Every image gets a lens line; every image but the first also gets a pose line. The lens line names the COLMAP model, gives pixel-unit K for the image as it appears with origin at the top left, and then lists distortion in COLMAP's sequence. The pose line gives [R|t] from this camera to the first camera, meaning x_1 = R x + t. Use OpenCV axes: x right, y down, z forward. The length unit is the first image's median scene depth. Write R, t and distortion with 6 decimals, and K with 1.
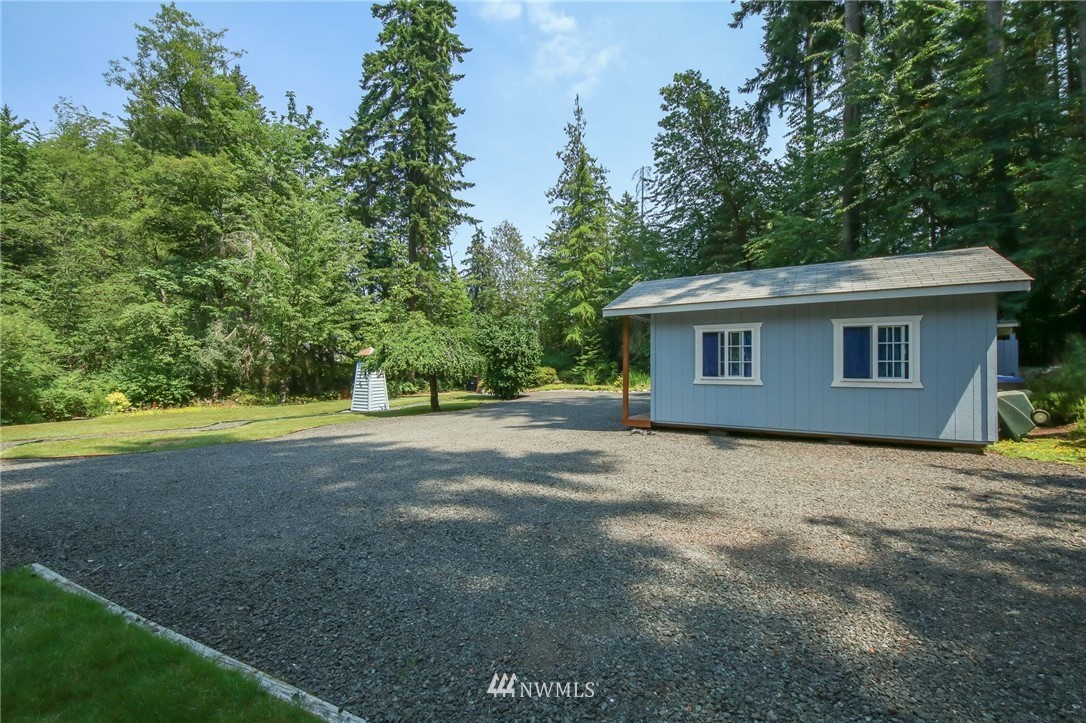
lens RADIAL K [[444.6, 0, 543.0], [0, 444.6, 361.5], [0, 0, 1]] dist [-0.012852, -0.000074]
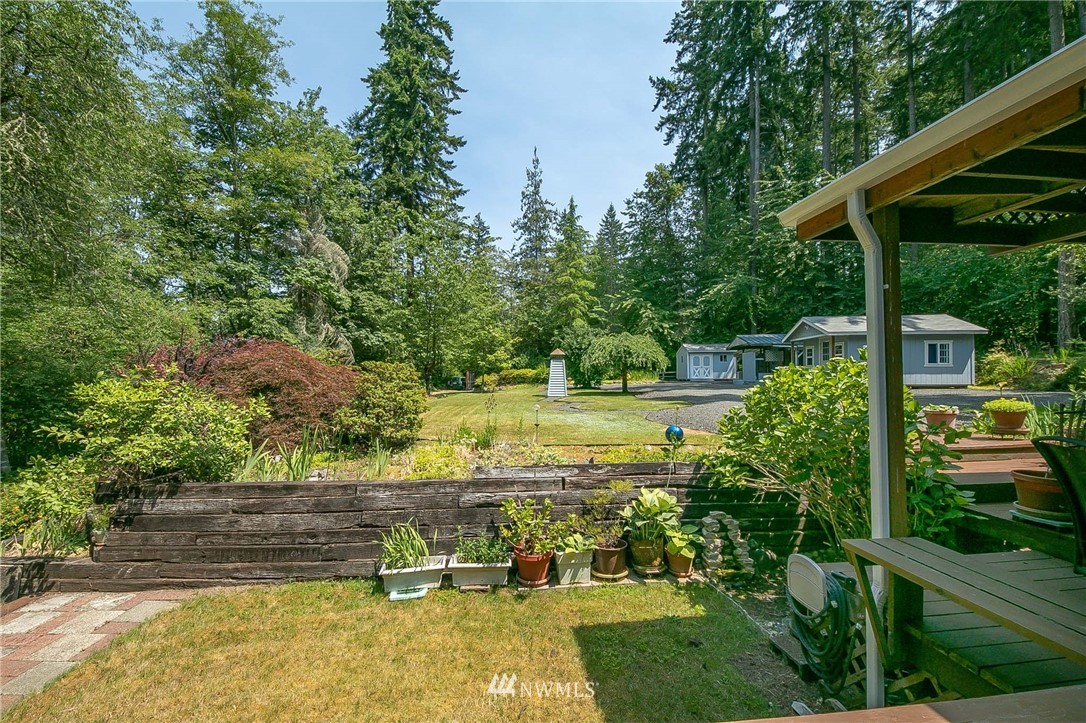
lens RADIAL K [[420.9, 0, 543.0], [0, 420.9, 361.5], [0, 0, 1]] dist [-0.000038, 0.000005]
pose [[0.910476, 0.019162, 0.413118, -0.582650], [-0.008576, 0.999586, -0.027465, 0.027818], [-0.413473, 0.021463, 0.910263, -0.077440]]
